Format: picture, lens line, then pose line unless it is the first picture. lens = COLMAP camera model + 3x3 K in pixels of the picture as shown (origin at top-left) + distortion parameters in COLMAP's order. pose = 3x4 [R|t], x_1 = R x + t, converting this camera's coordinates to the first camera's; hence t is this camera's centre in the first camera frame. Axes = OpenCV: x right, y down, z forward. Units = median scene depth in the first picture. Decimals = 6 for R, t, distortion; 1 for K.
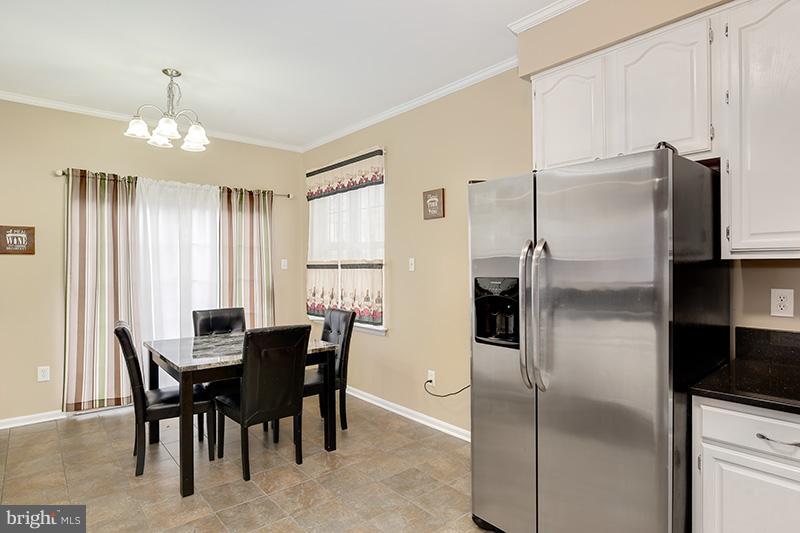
lens RADIAL K [[446.4, 0, 395.8], [0, 446.4, 267.8], [0, 0, 1]] dist [-0.019501, 0.003454]
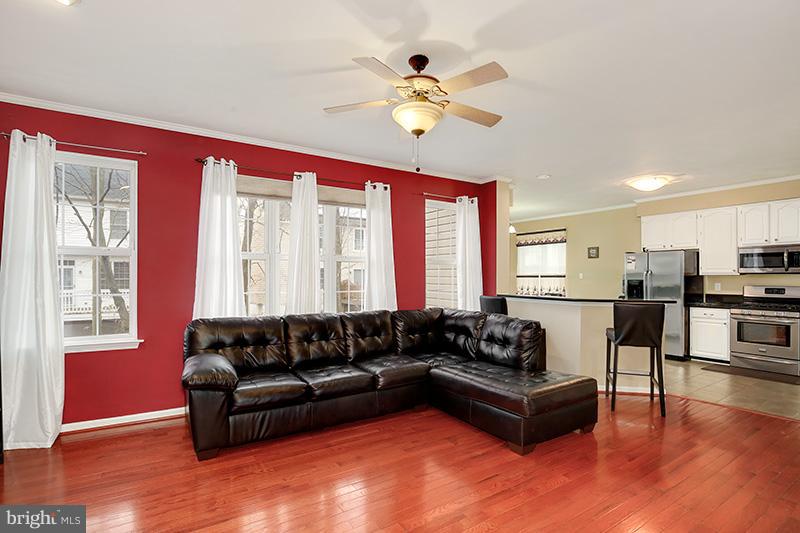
lens RADIAL K [[360.5, 0, 414.5], [0, 360.5, 274.3], [0, 0, 1]] dist [-0.030170, 0.001031]
pose [[0.987875, 0.006364, -0.155123, -0.969734], [-0.008193, 0.999904, -0.011156, 0.023309], [0.155037, 0.012292, 0.987832, -1.897558]]
